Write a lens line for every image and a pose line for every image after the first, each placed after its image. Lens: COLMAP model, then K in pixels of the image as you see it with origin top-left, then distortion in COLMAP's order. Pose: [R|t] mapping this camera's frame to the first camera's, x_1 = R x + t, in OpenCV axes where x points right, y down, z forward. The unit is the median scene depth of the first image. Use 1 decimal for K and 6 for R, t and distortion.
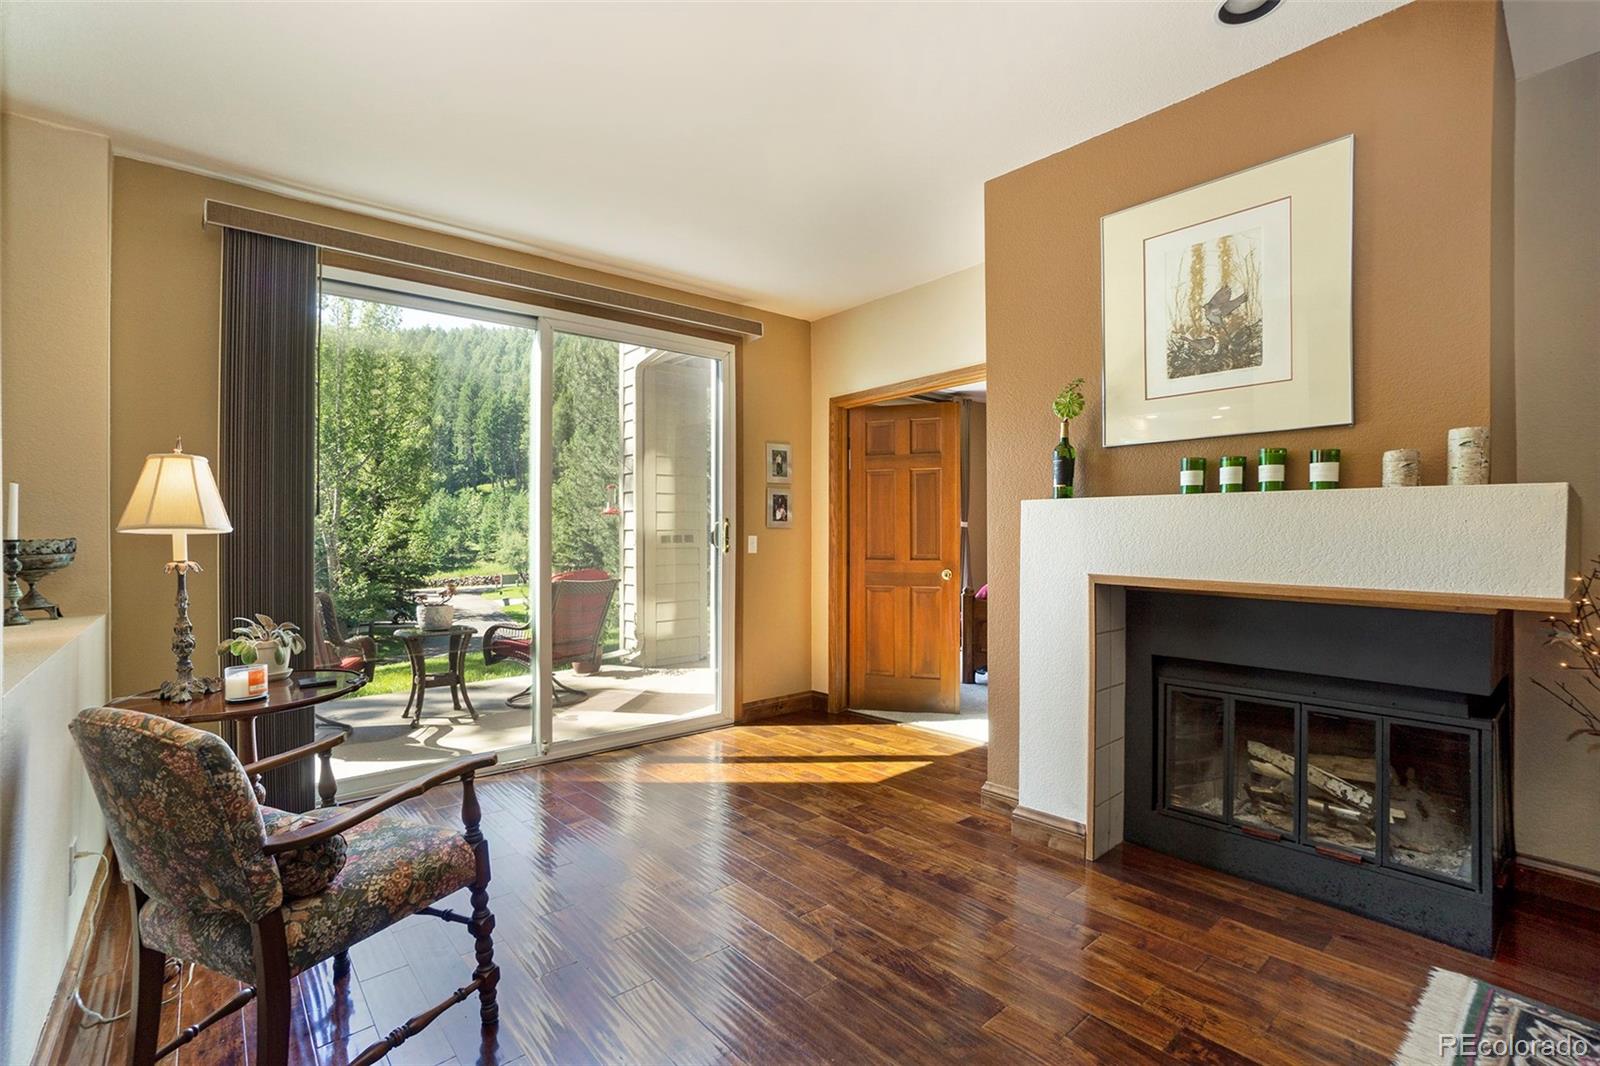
lens RADIAL K [[726.9, 0, 793.8], [0, 726.9, 530.7], [0, 0, 1]] dist [-0.027767, 0.001876]
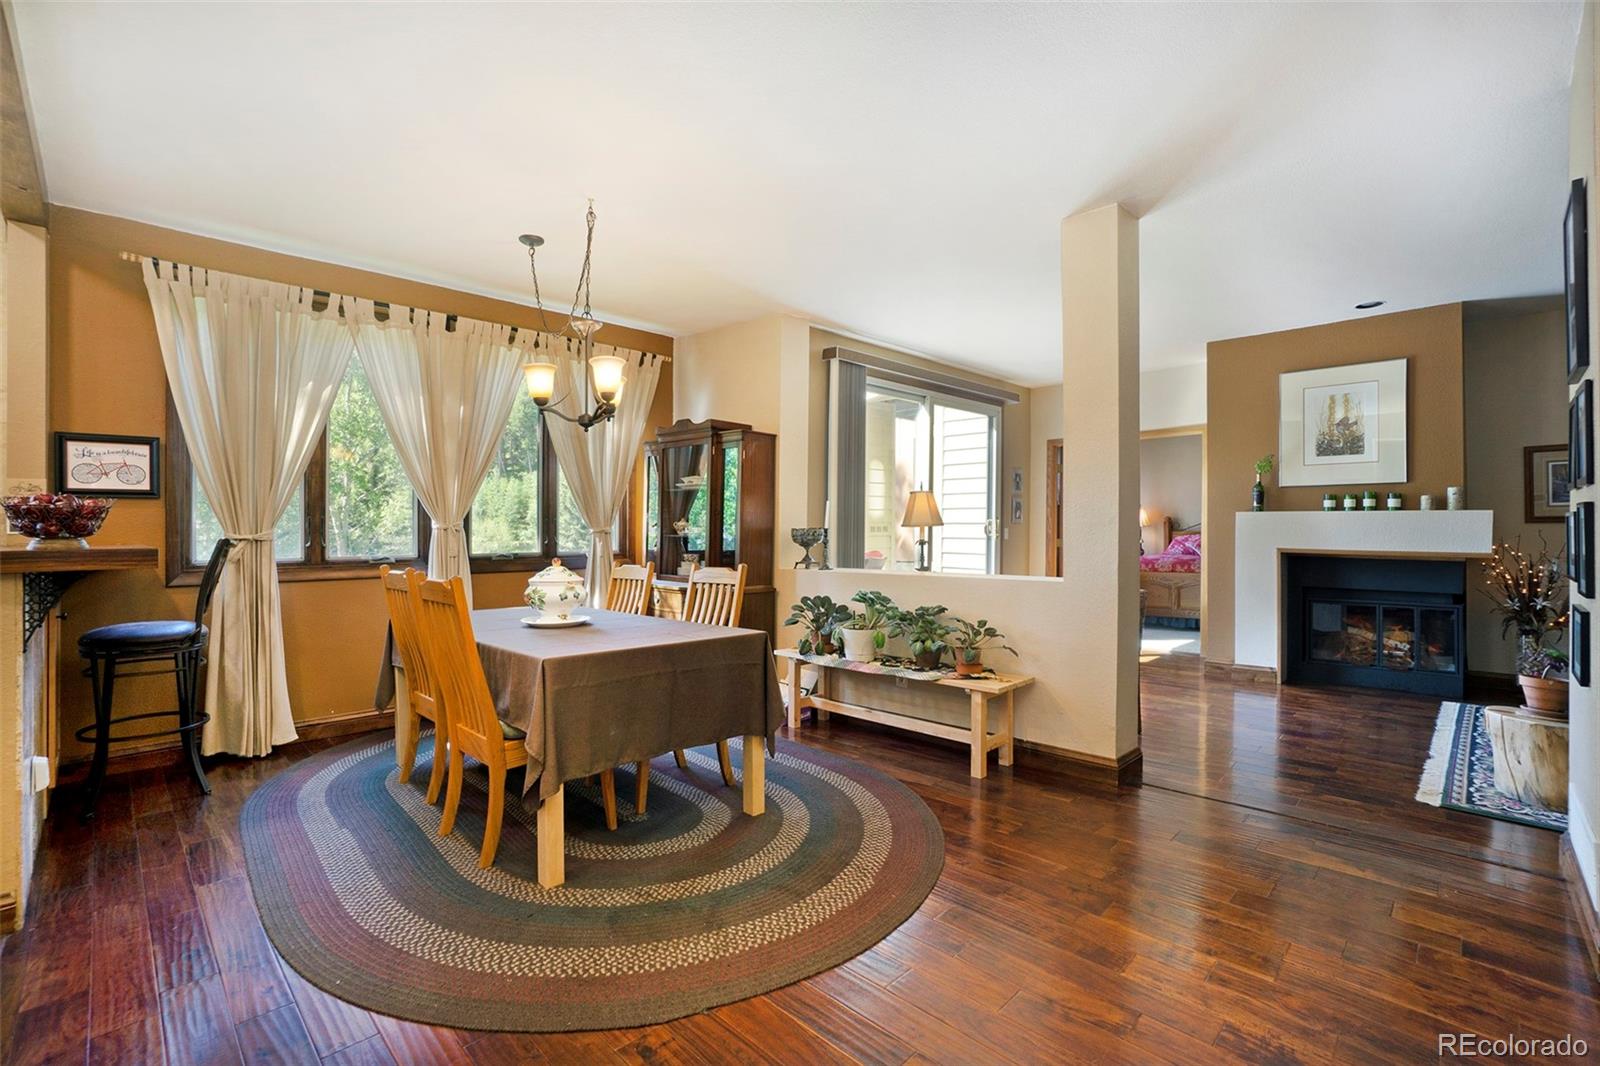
lens RADIAL K [[726.9, 0, 812.0], [0, 726.9, 521.7], [0, 0, 1]] dist [-0.027767, 0.001876]
pose [[0.995189, 0.007617, 0.097679, -1.253752], [-0.007430, 0.999970, -0.002288, -0.000783], [-0.097694, 0.001551, 0.995215, -1.033124]]
